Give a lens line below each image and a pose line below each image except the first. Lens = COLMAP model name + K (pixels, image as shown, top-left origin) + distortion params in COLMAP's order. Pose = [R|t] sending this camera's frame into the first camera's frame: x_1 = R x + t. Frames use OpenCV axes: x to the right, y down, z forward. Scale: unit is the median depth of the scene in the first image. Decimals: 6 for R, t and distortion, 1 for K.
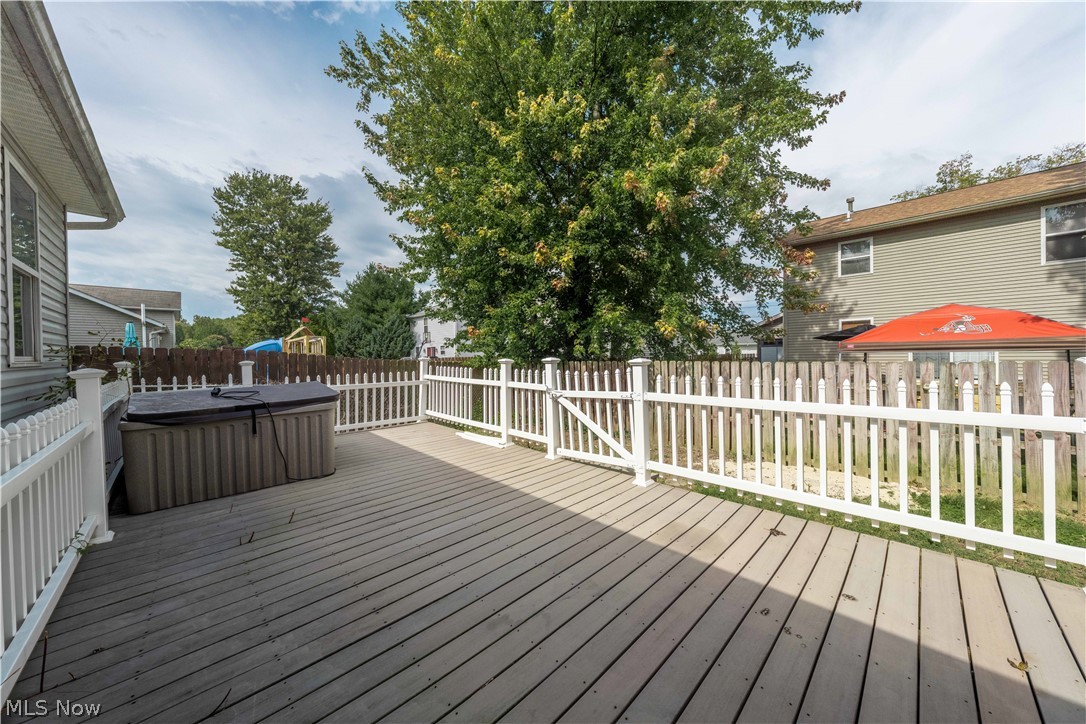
lens RADIAL K [[373.4, 0, 542.9], [0, 373.4, 353.7], [0, 0, 1]] dist [-0.003208, -0.000055]
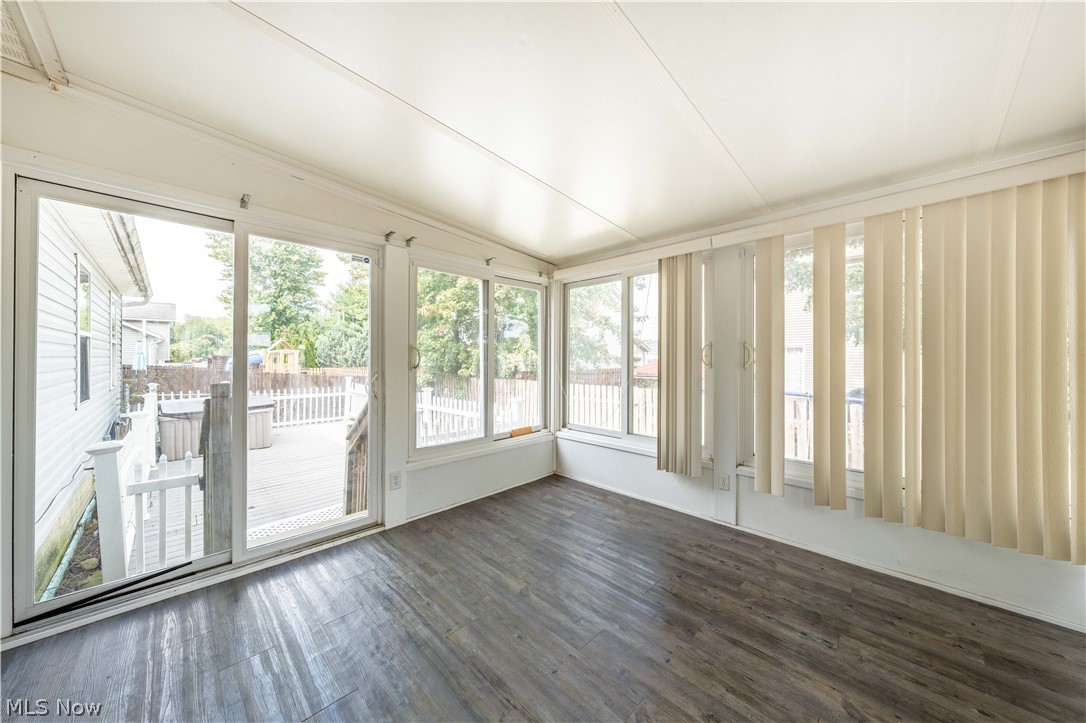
lens RADIAL K [[372.9, 0, 539.3], [0, 372.9, 357.1], [0, 0, 1]] dist [-0.000281, -0.000007]
pose [[0.999871, 0.013795, 0.008194, 0.076012], [-0.013803, 0.999904, 0.001017, -0.014277], [-0.008179, -0.001130, 0.999966, -0.086147]]
